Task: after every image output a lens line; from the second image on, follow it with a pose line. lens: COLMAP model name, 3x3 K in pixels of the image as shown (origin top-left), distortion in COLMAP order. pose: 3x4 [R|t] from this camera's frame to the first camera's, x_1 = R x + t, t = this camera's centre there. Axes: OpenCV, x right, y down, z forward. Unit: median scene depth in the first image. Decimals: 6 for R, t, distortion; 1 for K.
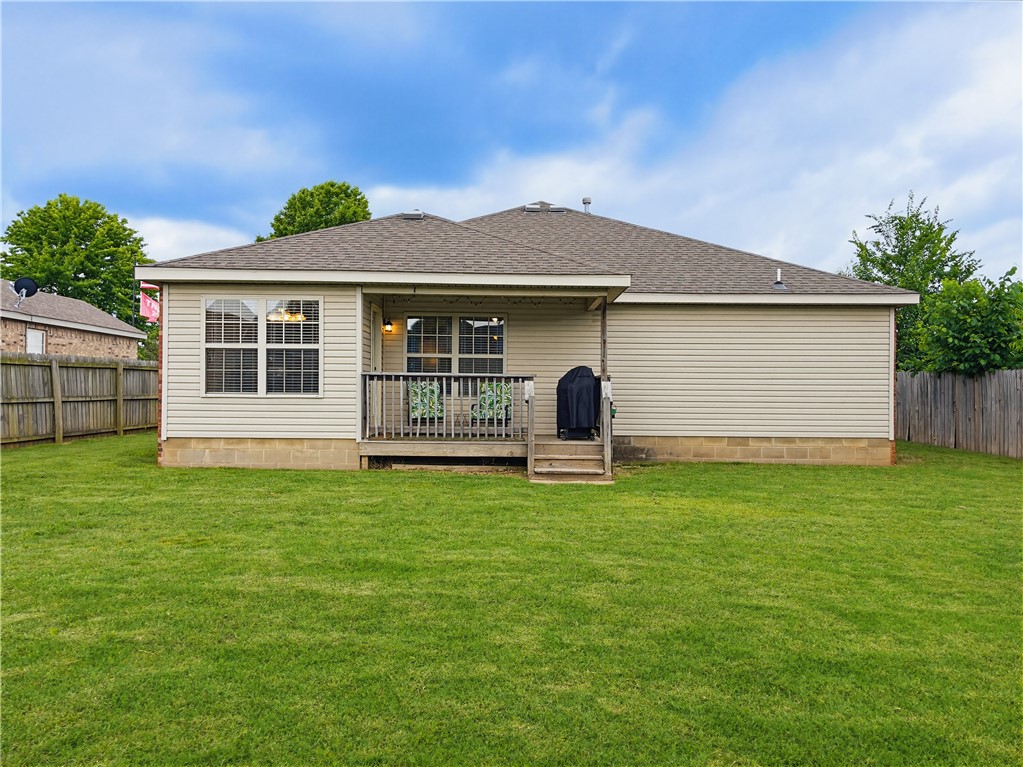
lens RADIAL K [[769.3, 0, 511.5], [0, 769.3, 383.5], [0, 0, 1]] dist [-0.003174, -0.000654]
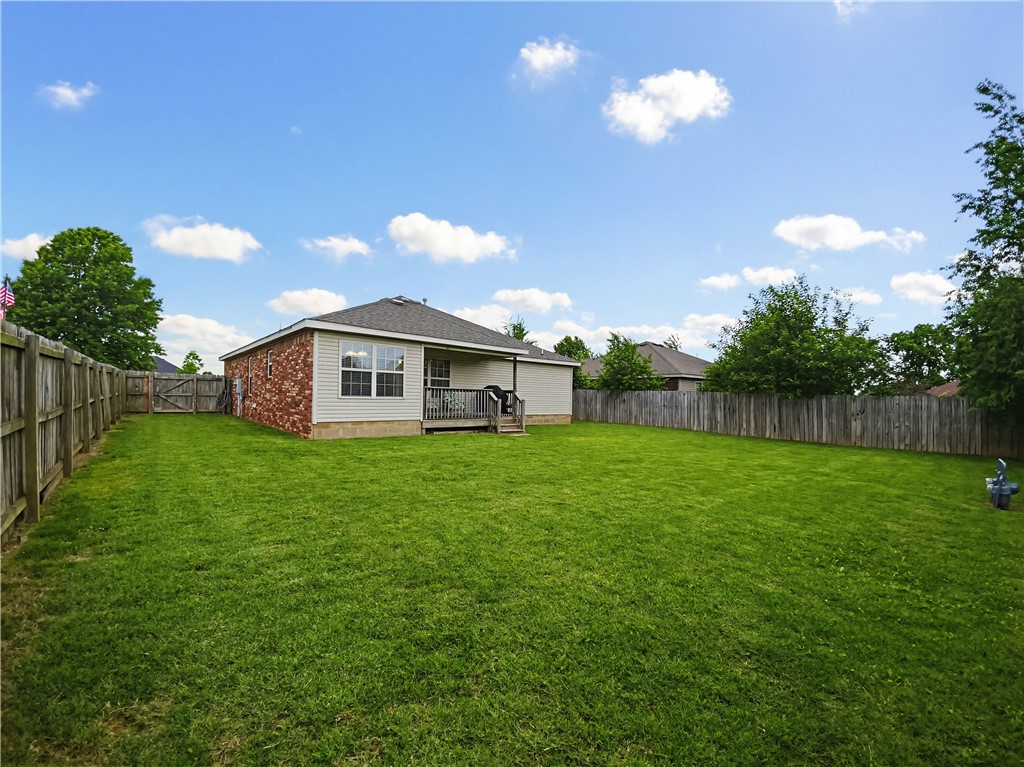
lens RADIAL K [[430.1, 0, 512.0], [0, 430.1, 383.5], [0, 0, 1]] dist [0.000291, -0.033915]
pose [[0.730752, 0.028140, 0.682062, -0.778721], [-0.023891, 0.999592, -0.015644, -0.010157], [-0.682224, -0.004863, 0.731127, 0.023916]]
